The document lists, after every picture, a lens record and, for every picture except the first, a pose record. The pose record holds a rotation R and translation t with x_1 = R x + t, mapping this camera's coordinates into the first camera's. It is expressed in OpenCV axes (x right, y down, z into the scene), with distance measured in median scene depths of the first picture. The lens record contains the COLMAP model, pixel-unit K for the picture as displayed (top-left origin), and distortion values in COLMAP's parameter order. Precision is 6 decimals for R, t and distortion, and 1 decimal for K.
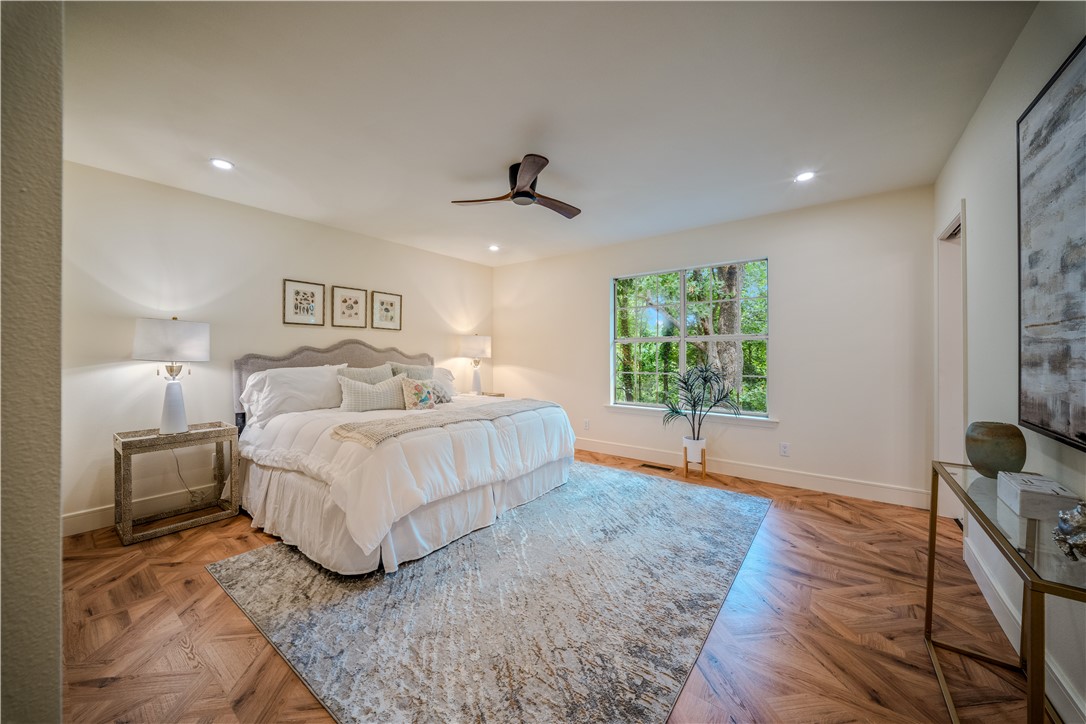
lens RADIAL K [[386.4, 0, 546.3], [0, 386.4, 353.1], [0, 0, 1]] dist [-0.000304, -0.000323]
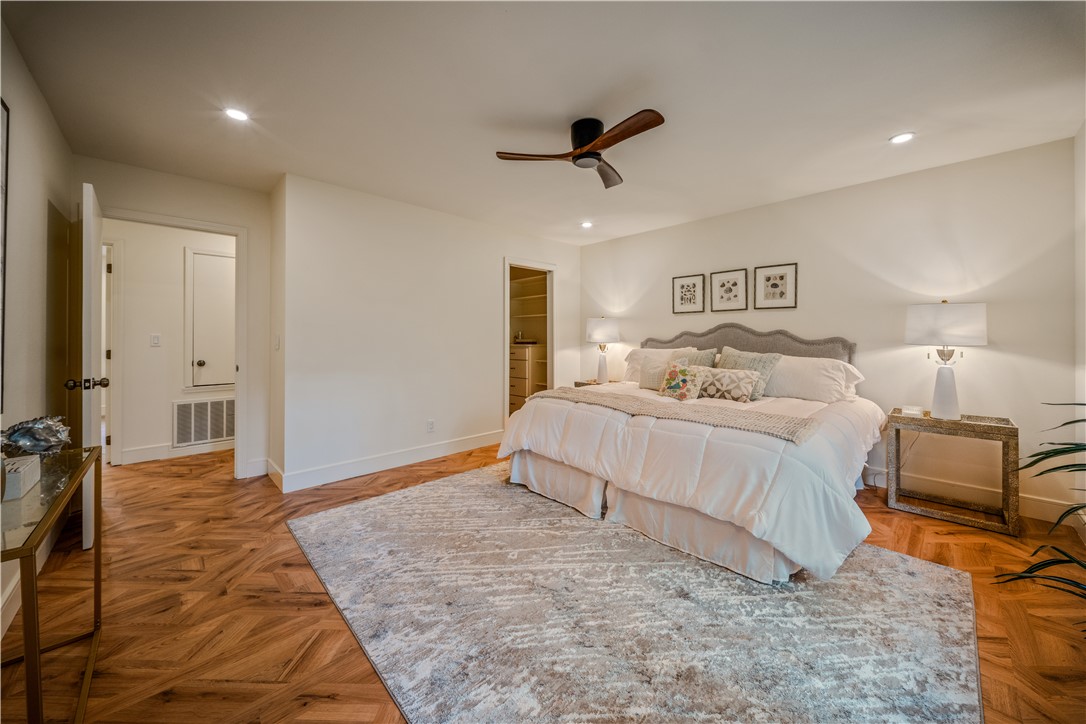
lens RADIAL K [[391.7, 0, 542.1], [0, 391.7, 334.6], [0, 0, 1]] dist [0.010782, -0.007535]
pose [[-0.172521, -0.006358, -0.984985, 0.587158], [0.004076, 0.999966, -0.007169, -0.000981], [0.984997, -0.005252, -0.172489, 0.738711]]
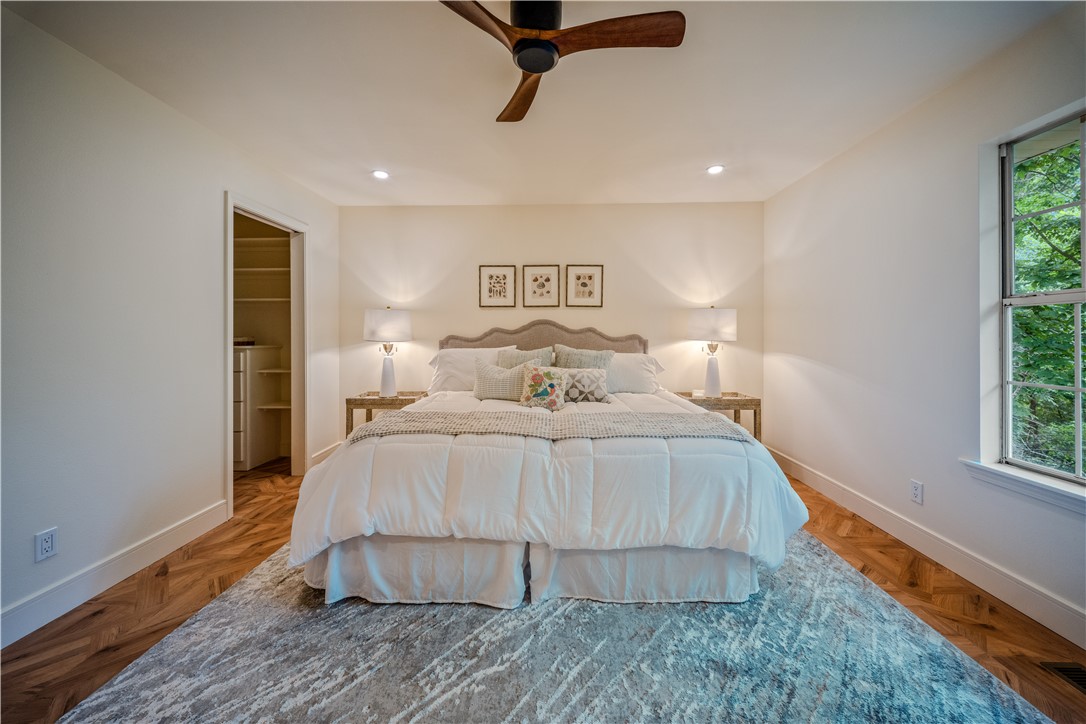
lens RADIAL K [[391.7, 0, 542.1], [0, 391.7, 334.6], [0, 0, 1]] dist [0.010782, -0.007535]
pose [[0.571832, -0.000879, -0.820371, 0.289629], [0.002896, 0.999995, 0.000947, -0.000335], [0.820366, -0.002917, 0.571832, 0.478004]]
